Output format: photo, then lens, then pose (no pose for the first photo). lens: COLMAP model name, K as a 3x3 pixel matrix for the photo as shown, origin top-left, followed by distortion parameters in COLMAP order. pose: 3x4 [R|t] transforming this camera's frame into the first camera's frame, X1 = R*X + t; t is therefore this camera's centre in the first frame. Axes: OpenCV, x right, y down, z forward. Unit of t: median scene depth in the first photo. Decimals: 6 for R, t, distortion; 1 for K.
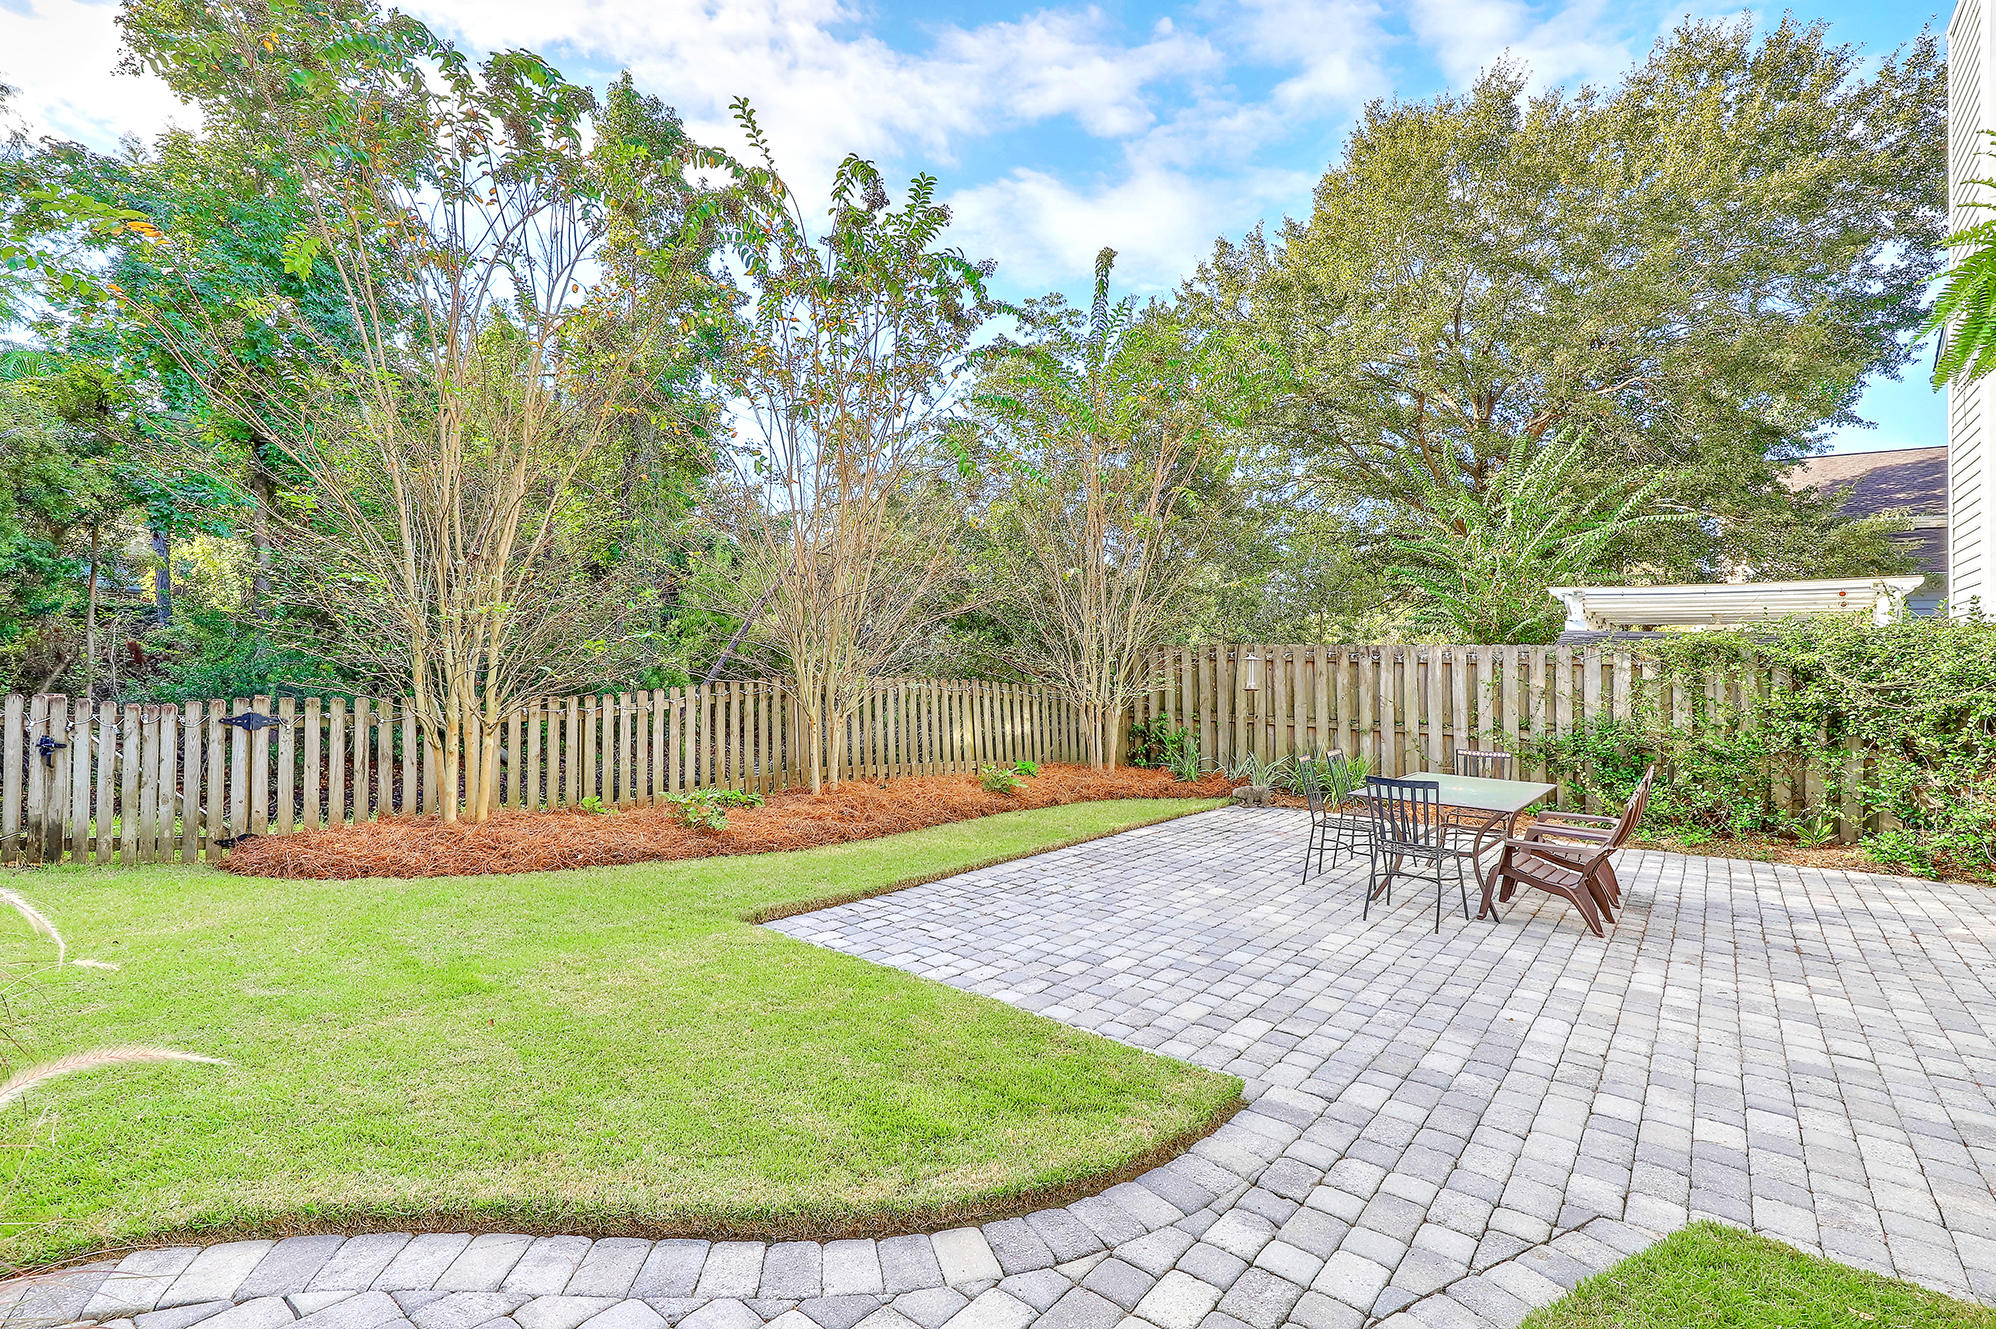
lens RADIAL K [[914.7, 0, 995.1], [0, 914.7, 653.9], [0, 0, 1]] dist [-0.000493, -0.000022]
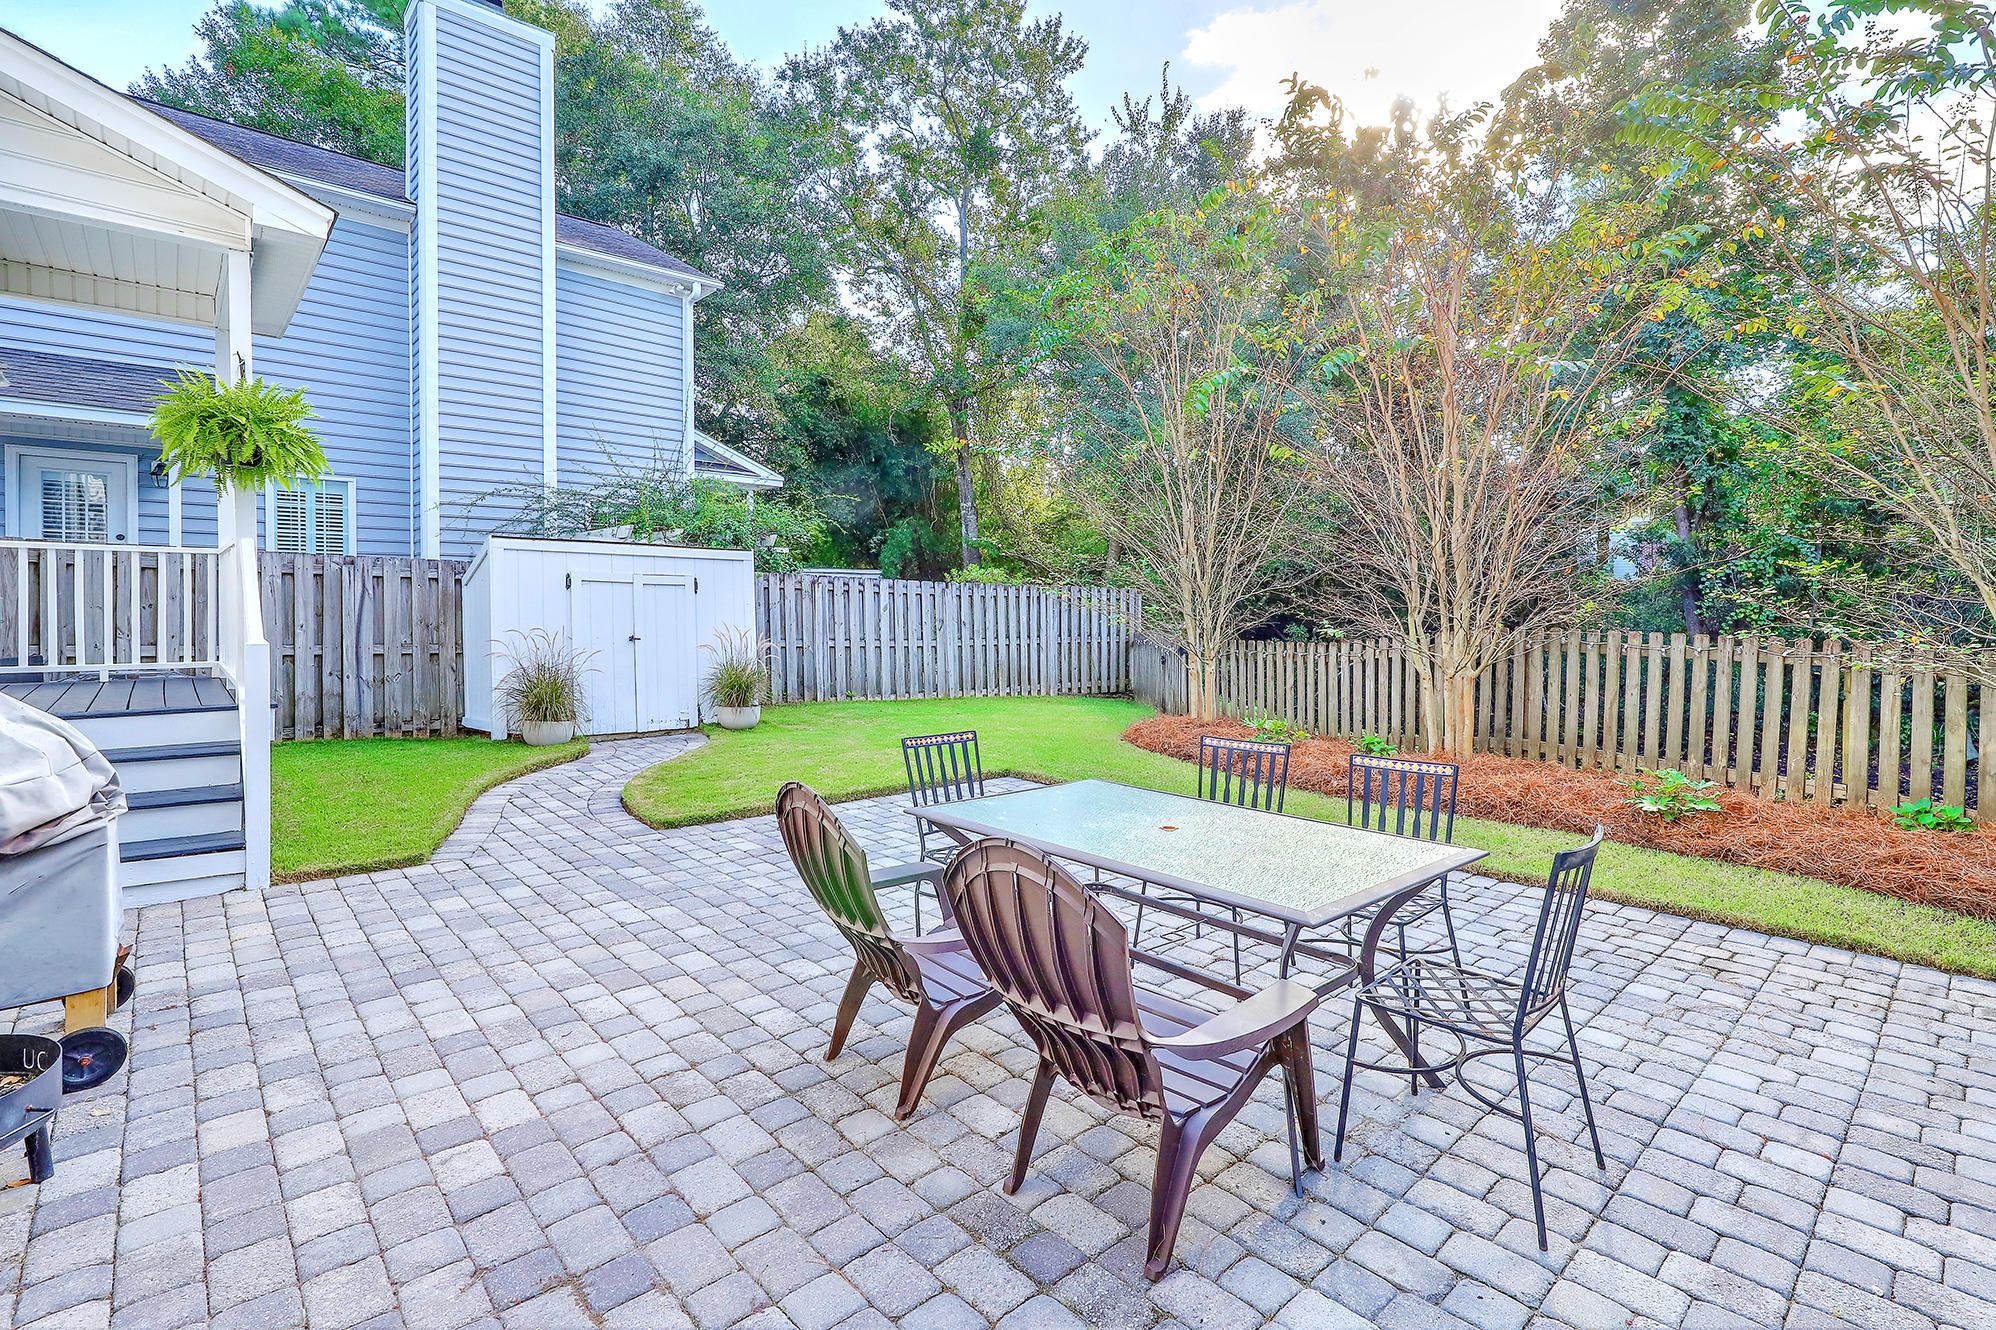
lens RADIAL K [[914.7, 0, 995.1], [0, 914.7, 654.4], [0, 0, 1]] dist [-0.000493, -0.000022]
pose [[-0.175021, 0.019078, -0.984380, 1.559788], [0.006091, 0.999814, 0.018294, 0.093886], [0.984546, -0.002794, -0.175105, 1.597331]]
